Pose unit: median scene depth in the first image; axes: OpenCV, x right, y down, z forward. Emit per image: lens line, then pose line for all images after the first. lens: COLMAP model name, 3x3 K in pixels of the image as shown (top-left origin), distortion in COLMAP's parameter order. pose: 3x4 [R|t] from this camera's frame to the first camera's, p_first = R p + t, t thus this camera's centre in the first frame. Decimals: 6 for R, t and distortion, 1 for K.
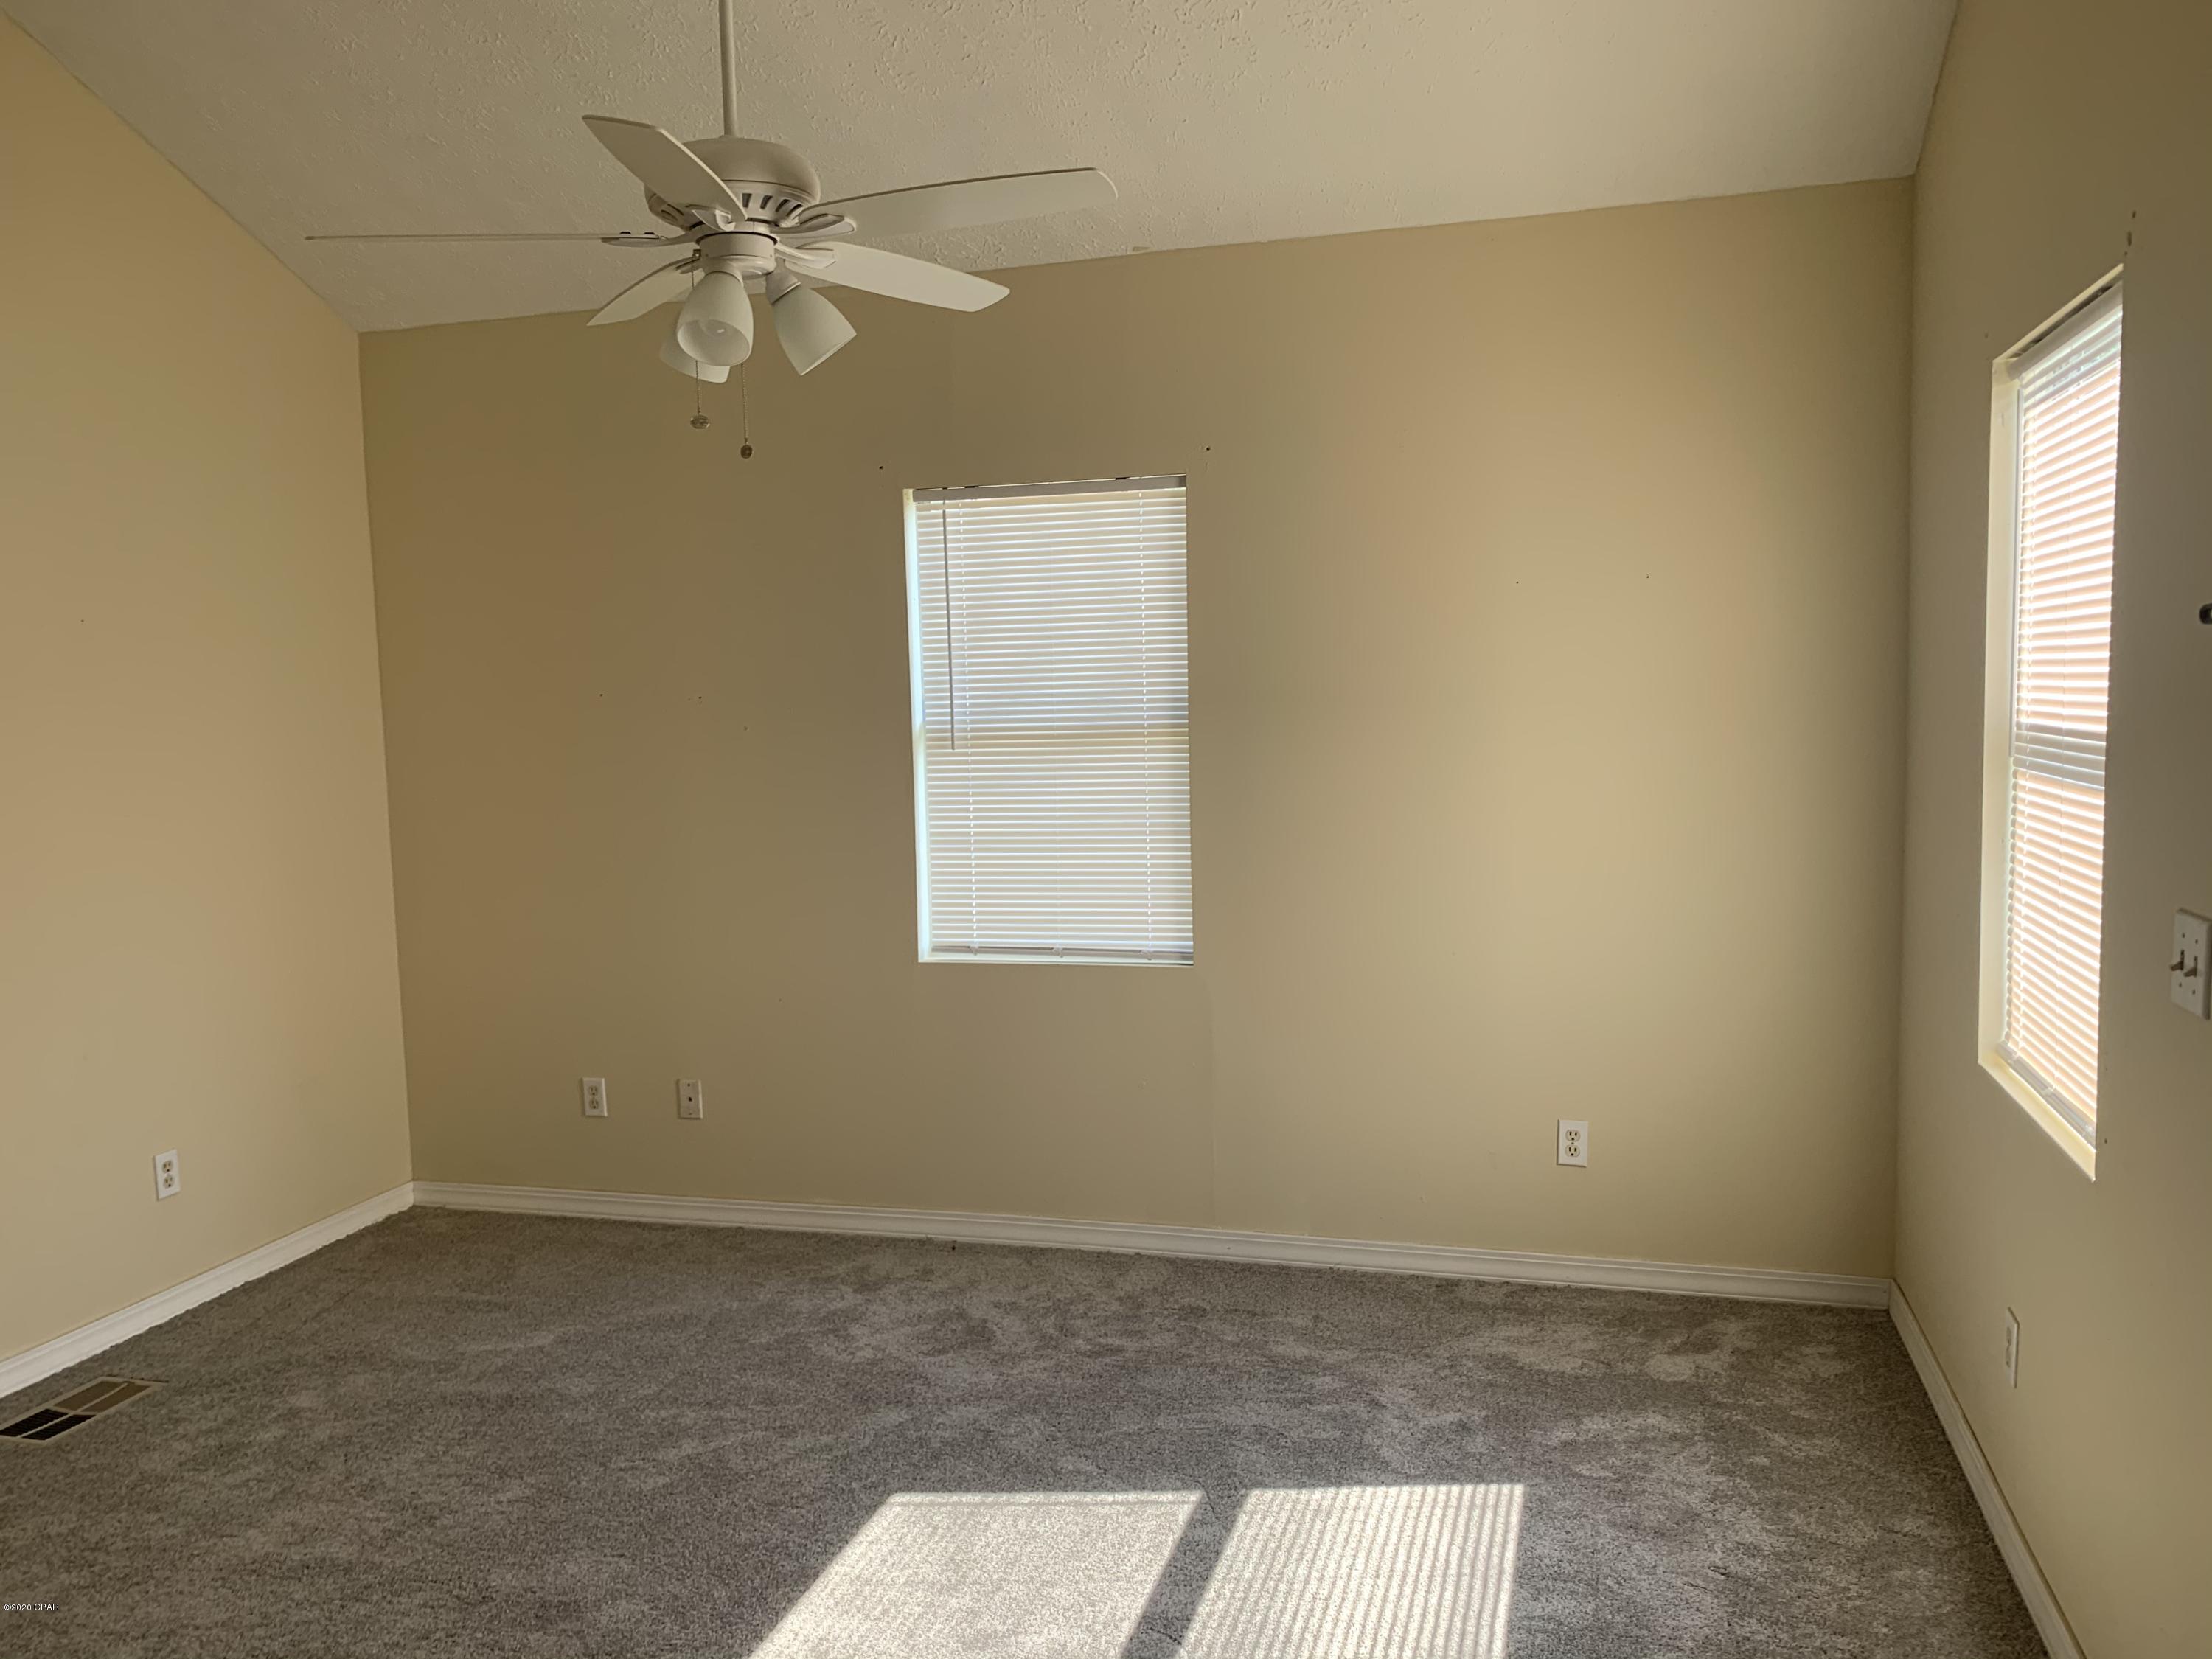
lens RADIAL K [[1686.1, 0, 1075.4], [0, 1686.1, 823.8], [0, 0, 1]] dist [0.011478, 0.005214]
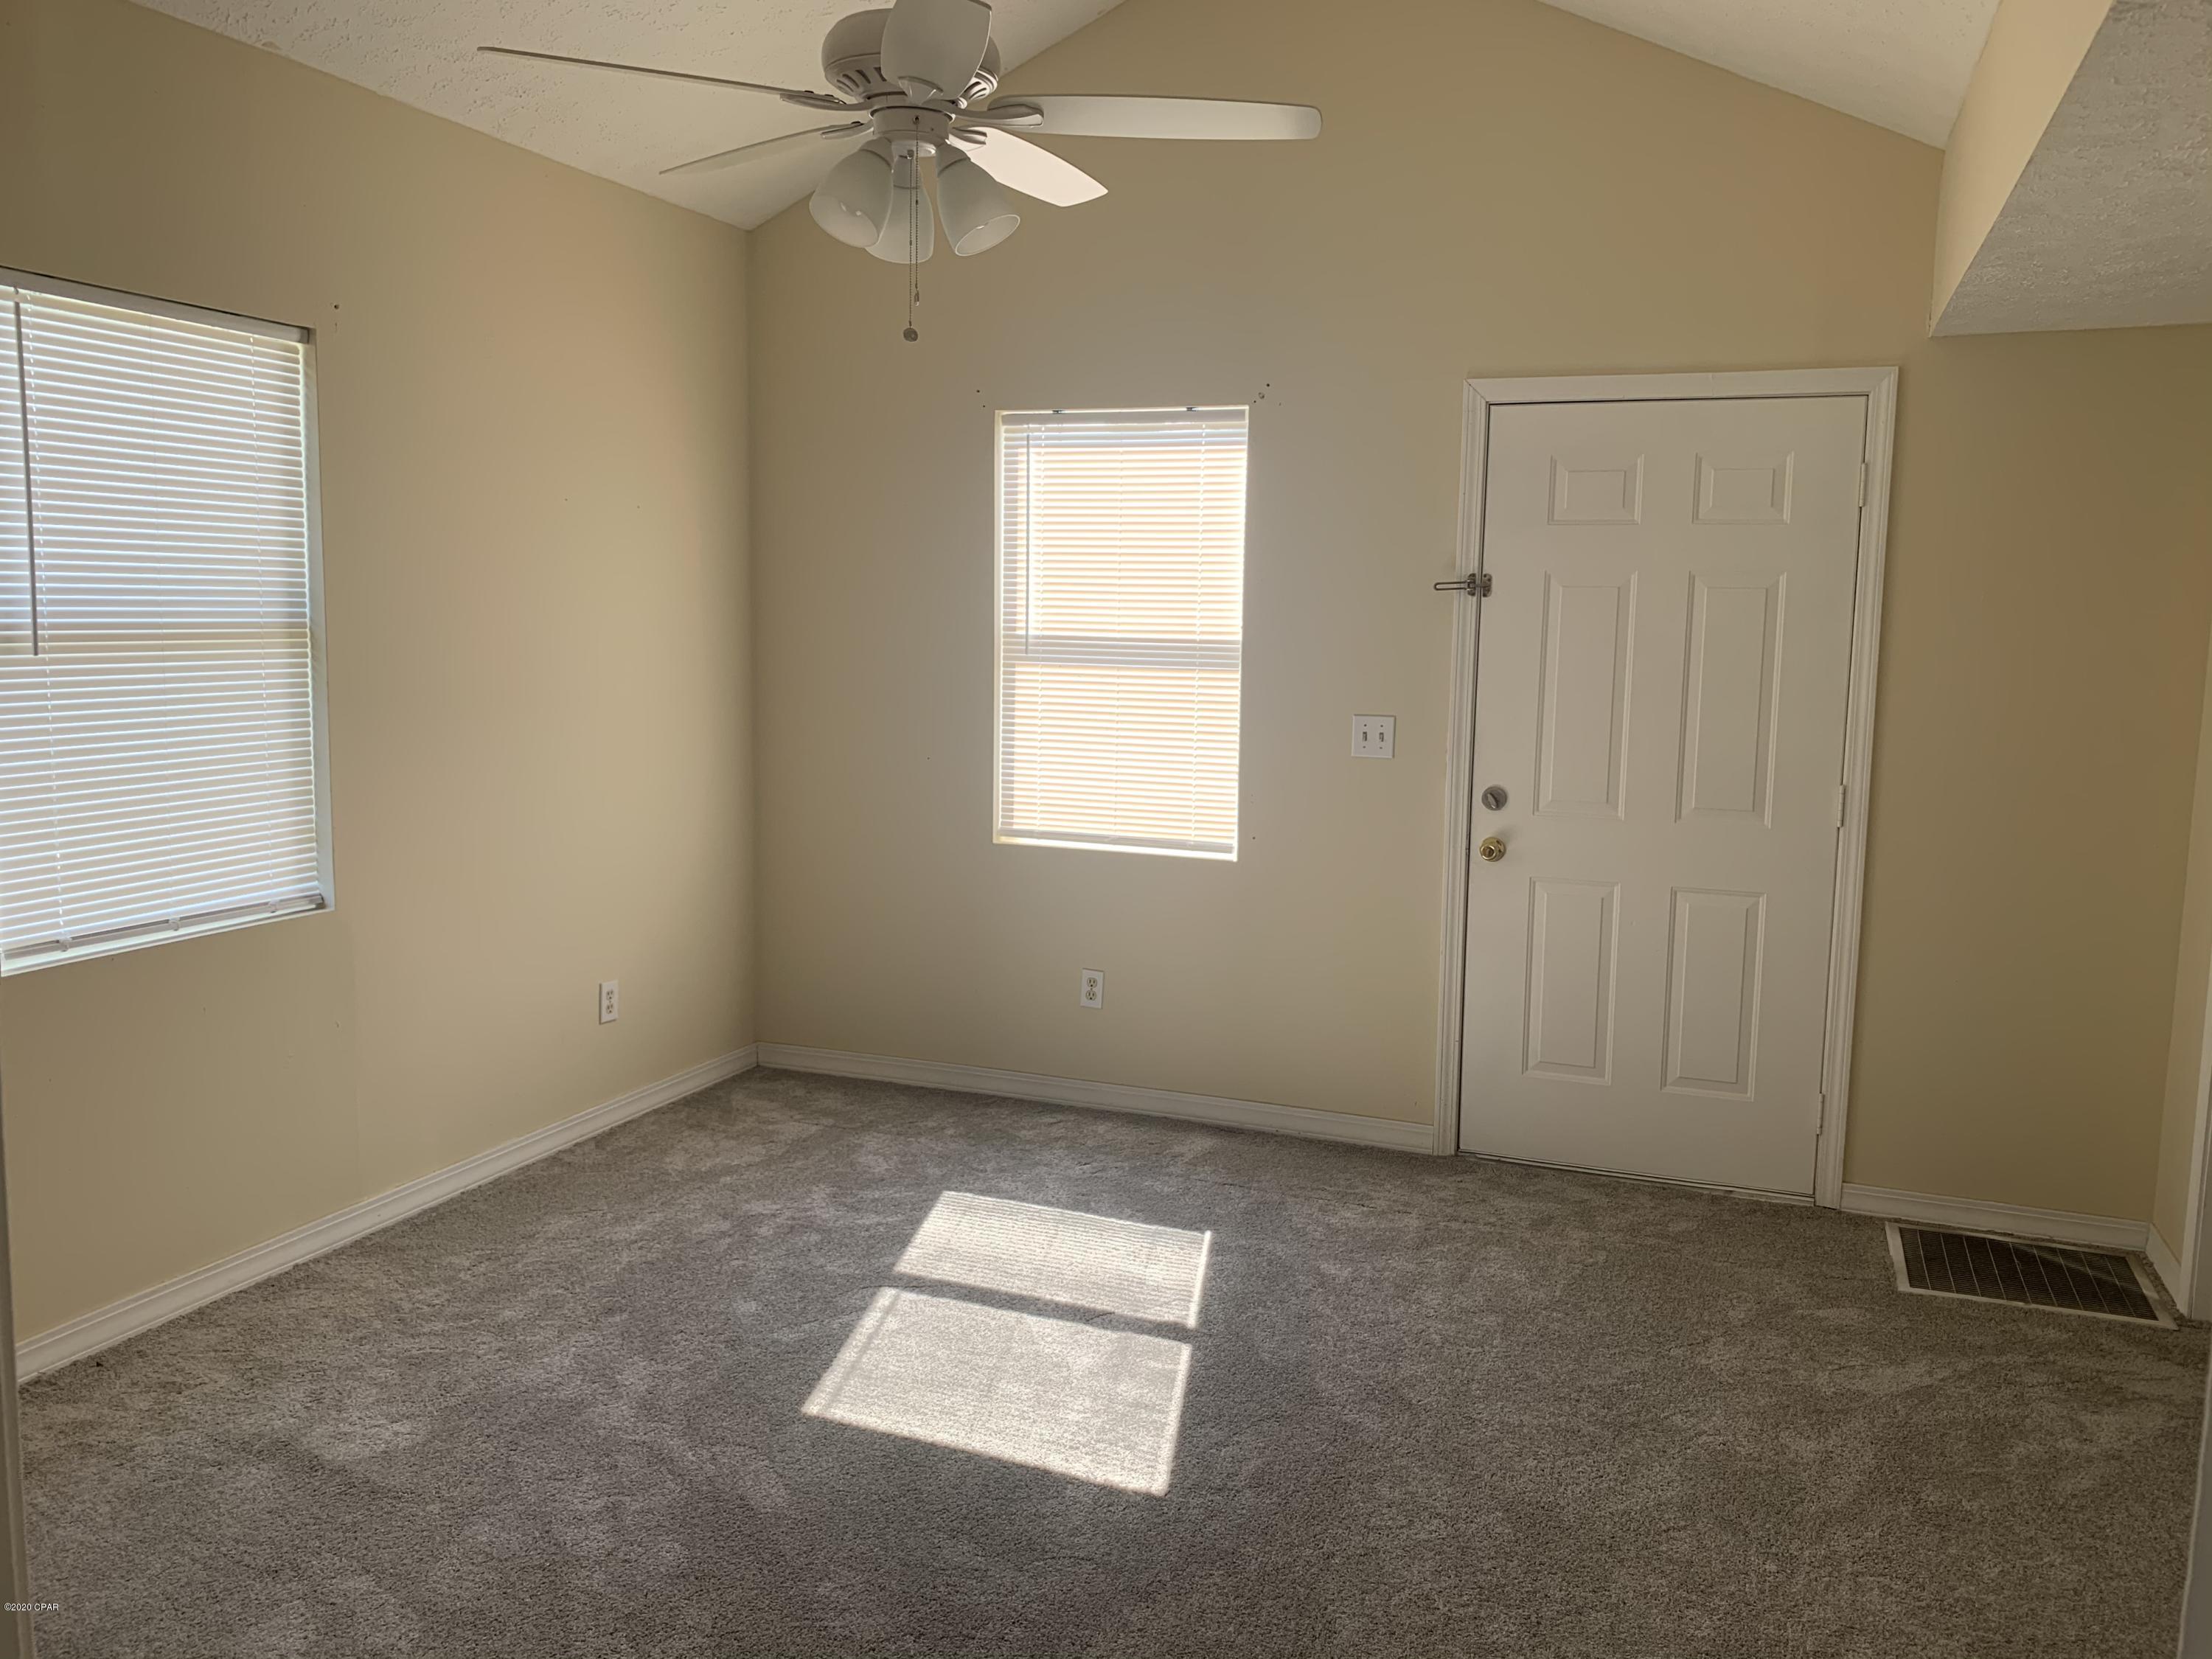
lens RADIAL K [[1750.7, 0, 1104.2], [0, 1750.7, 840.5], [0, 0, 1]] dist [0.013325, 0.006992]
pose [[0.060919, -0.105356, 0.992567, -0.990972], [0.053123, 0.993347, 0.102178, -0.025373], [-0.996728, 0.046504, 0.066110, 0.687174]]
